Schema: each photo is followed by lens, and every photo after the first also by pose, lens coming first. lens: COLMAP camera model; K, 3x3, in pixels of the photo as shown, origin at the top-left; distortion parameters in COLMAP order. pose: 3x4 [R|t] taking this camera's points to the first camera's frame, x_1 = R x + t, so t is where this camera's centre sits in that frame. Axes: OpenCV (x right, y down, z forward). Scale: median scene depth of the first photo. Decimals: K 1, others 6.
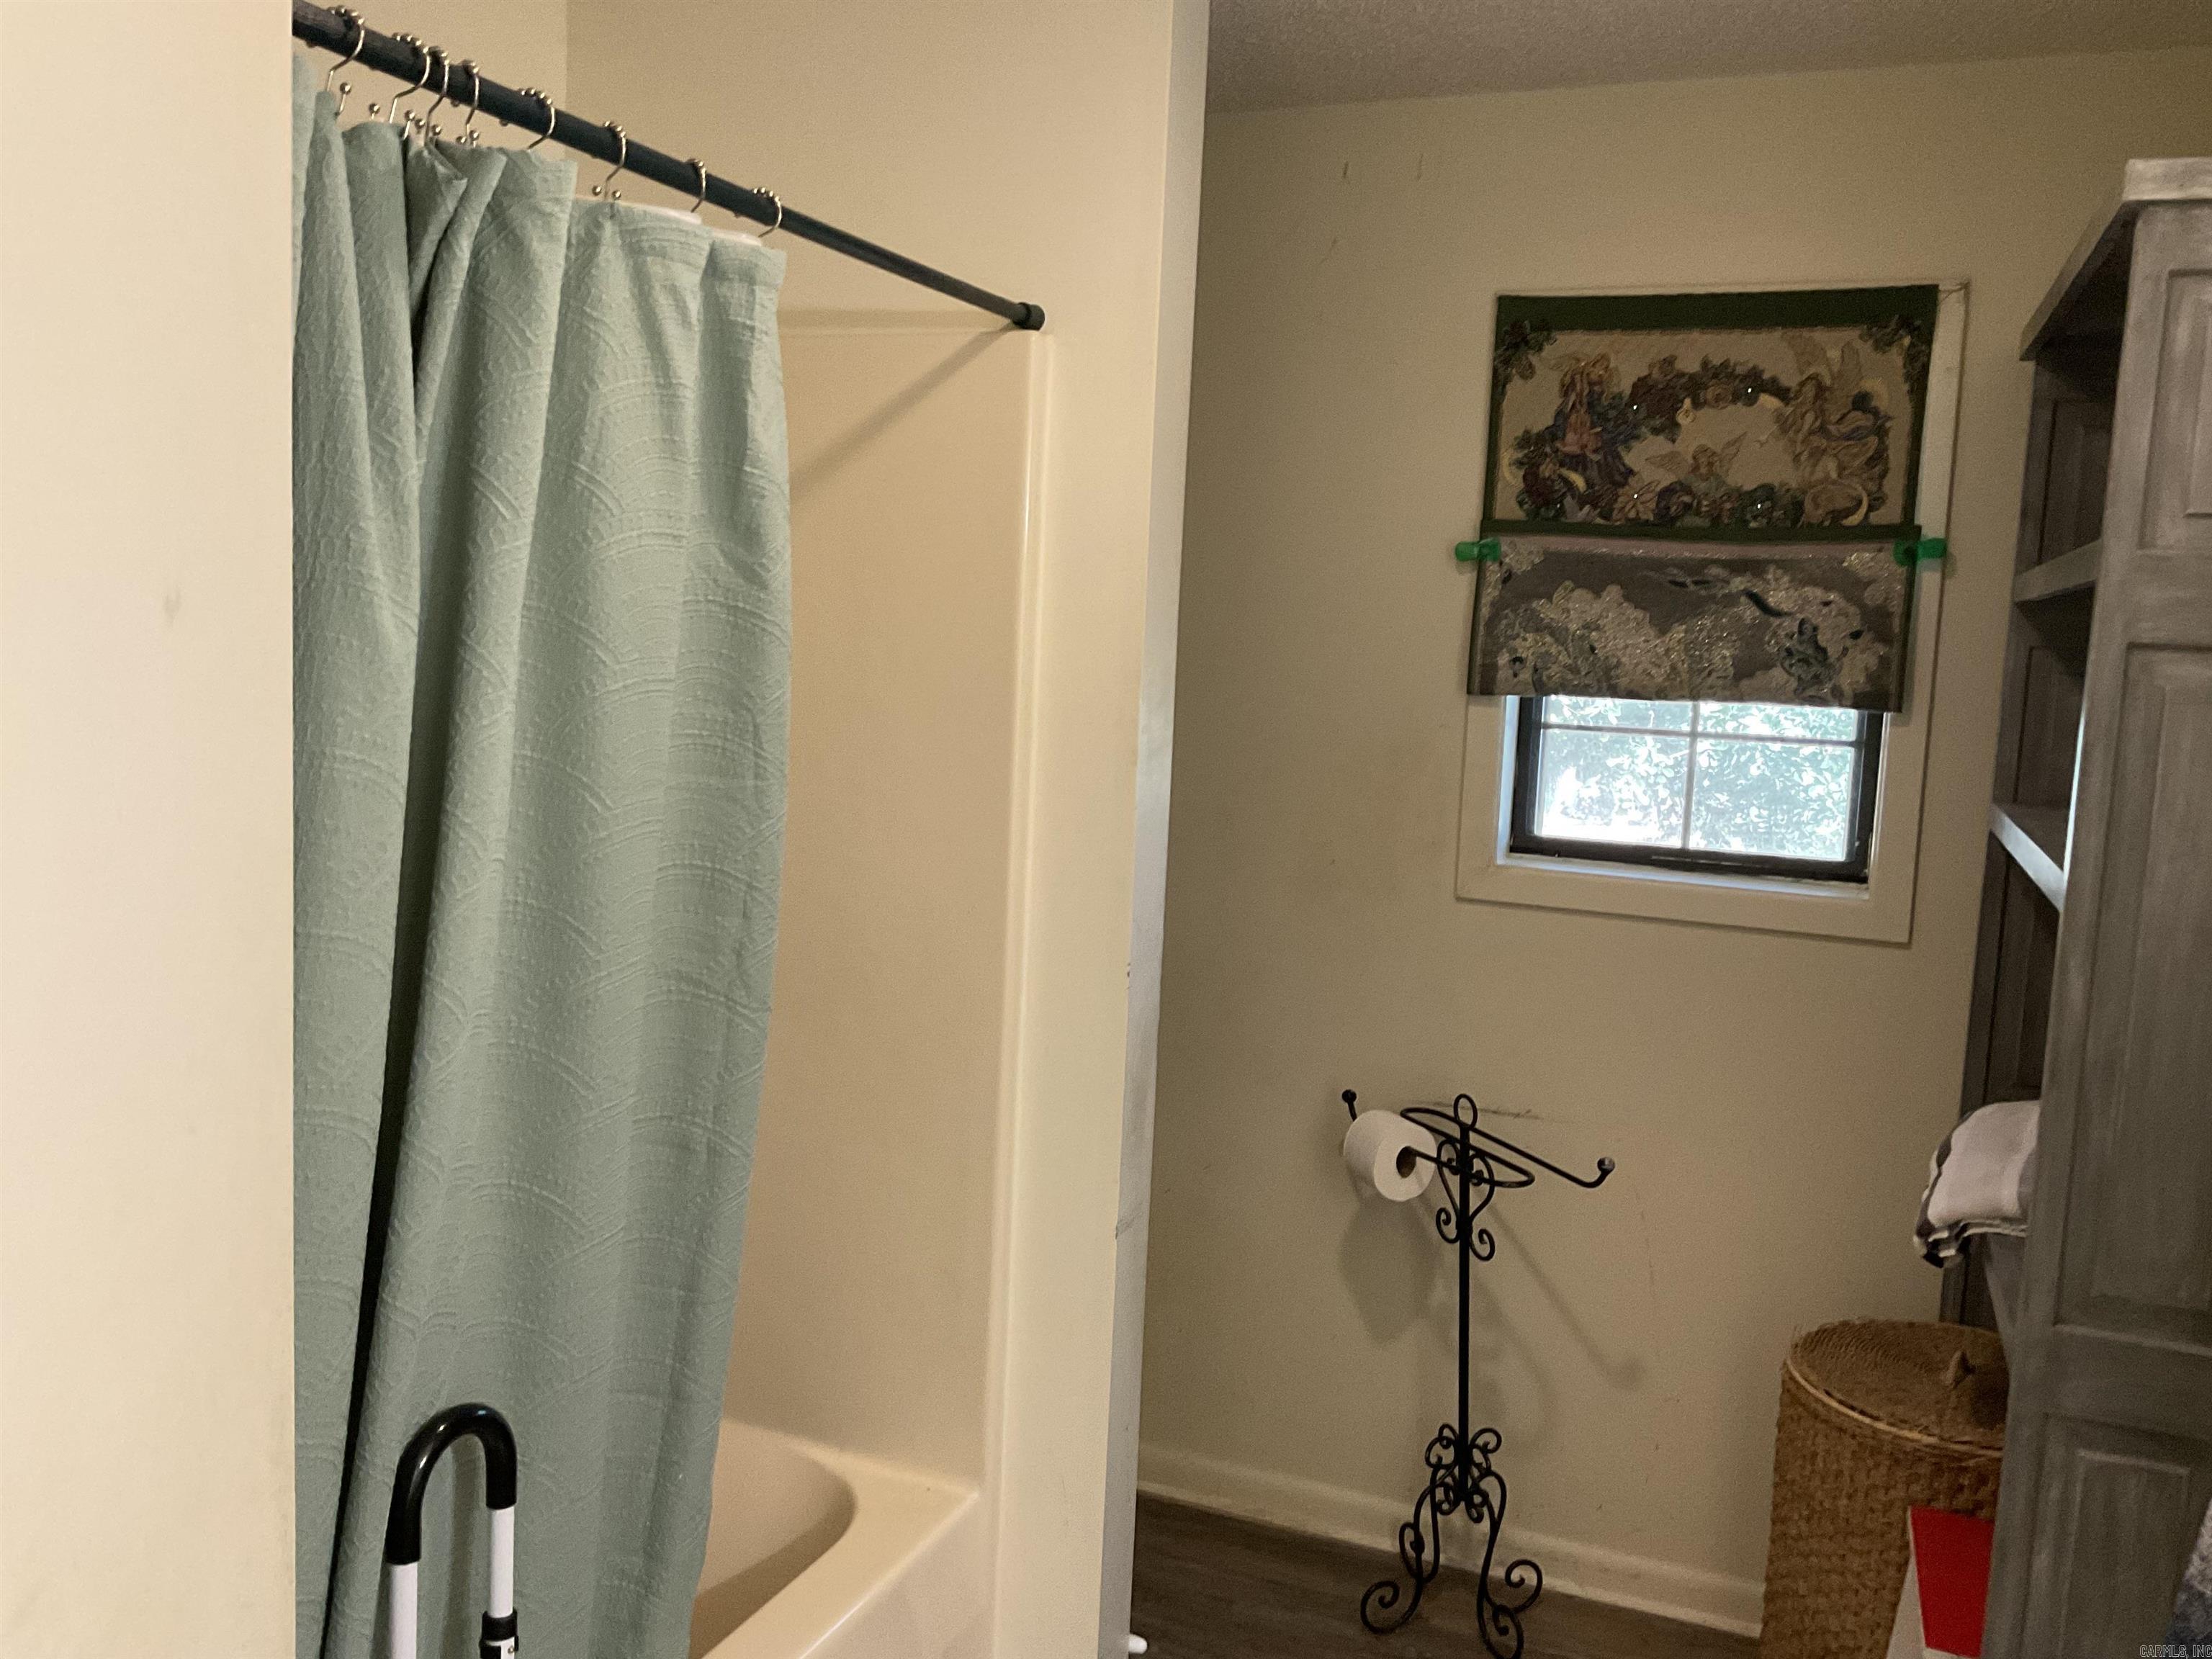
lens RADIAL K [[1819.0, 0, 1095.7], [0, 1819.0, 829.9], [0, 0, 1]] dist [0.103811, -0.206078]
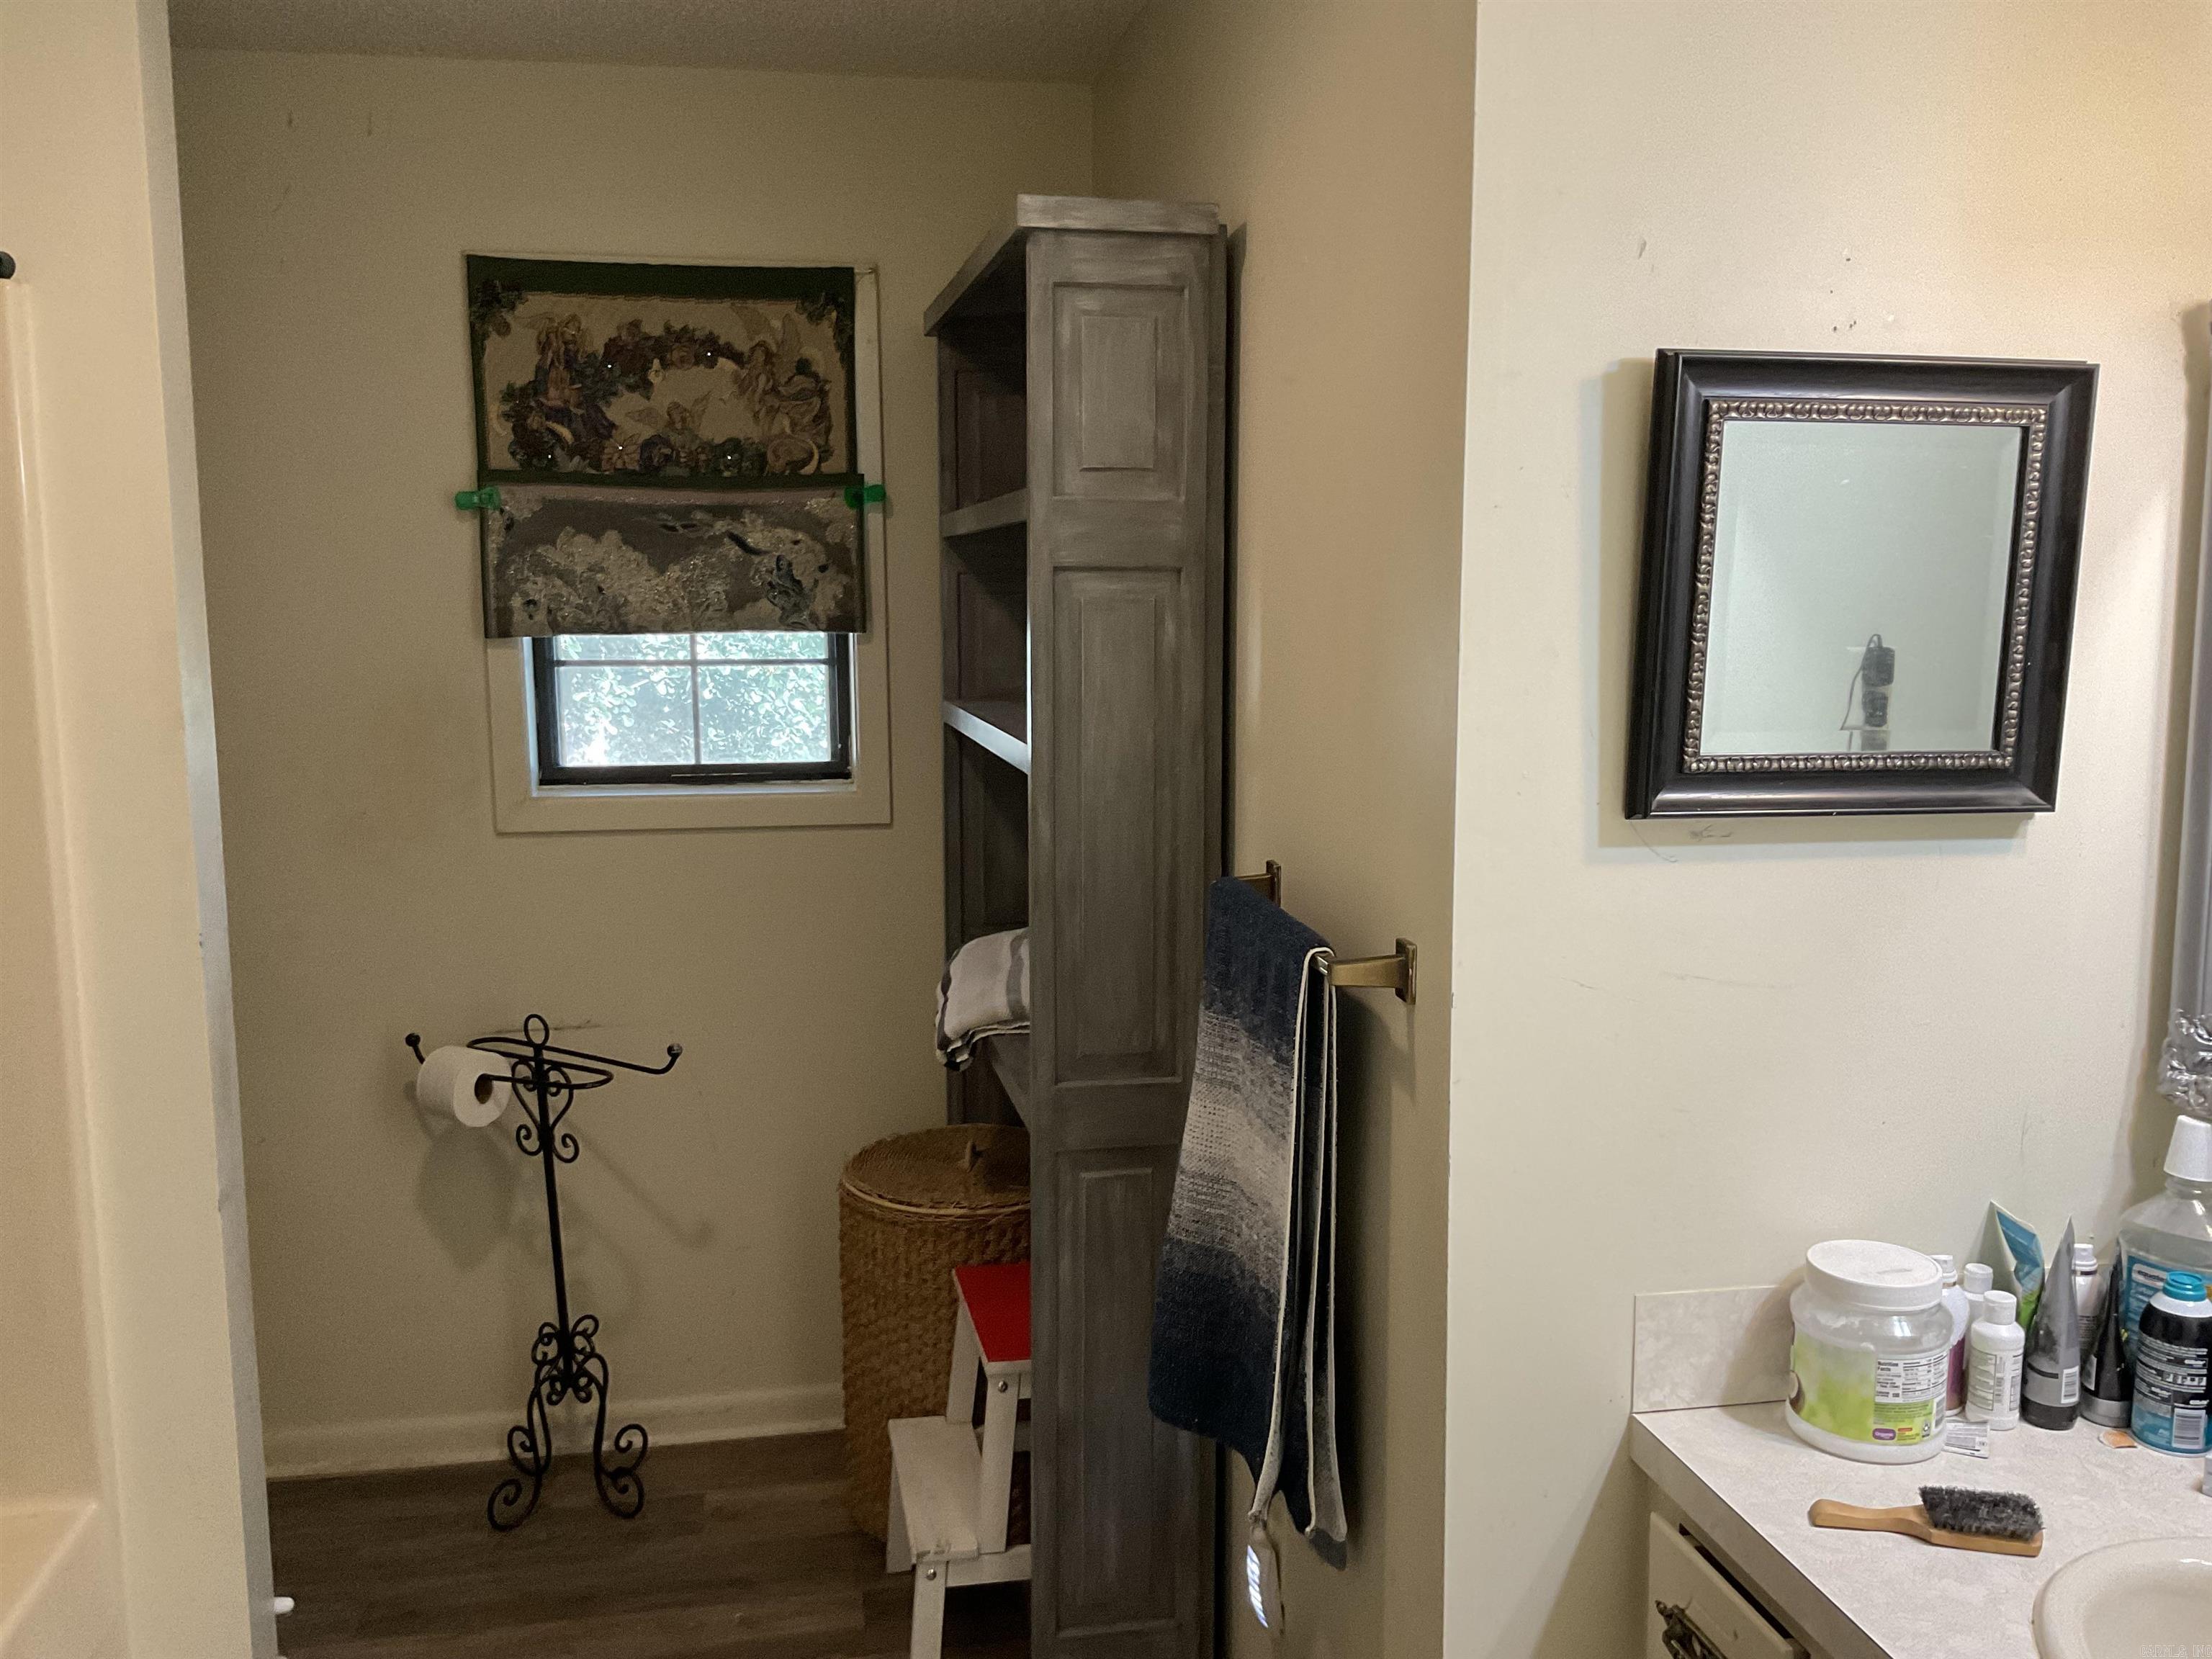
lens RADIAL K [[1819.0, 0, 1095.7], [0, 1819.0, 829.9], [0, 0, 1]] dist [0.103811, -0.206078]
pose [[0.838155, -0.120087, 0.532048, -0.078844], [0.101416, 0.992763, 0.064310, 0.002709], [-0.535921, 0.000056, 0.844268, -0.076156]]
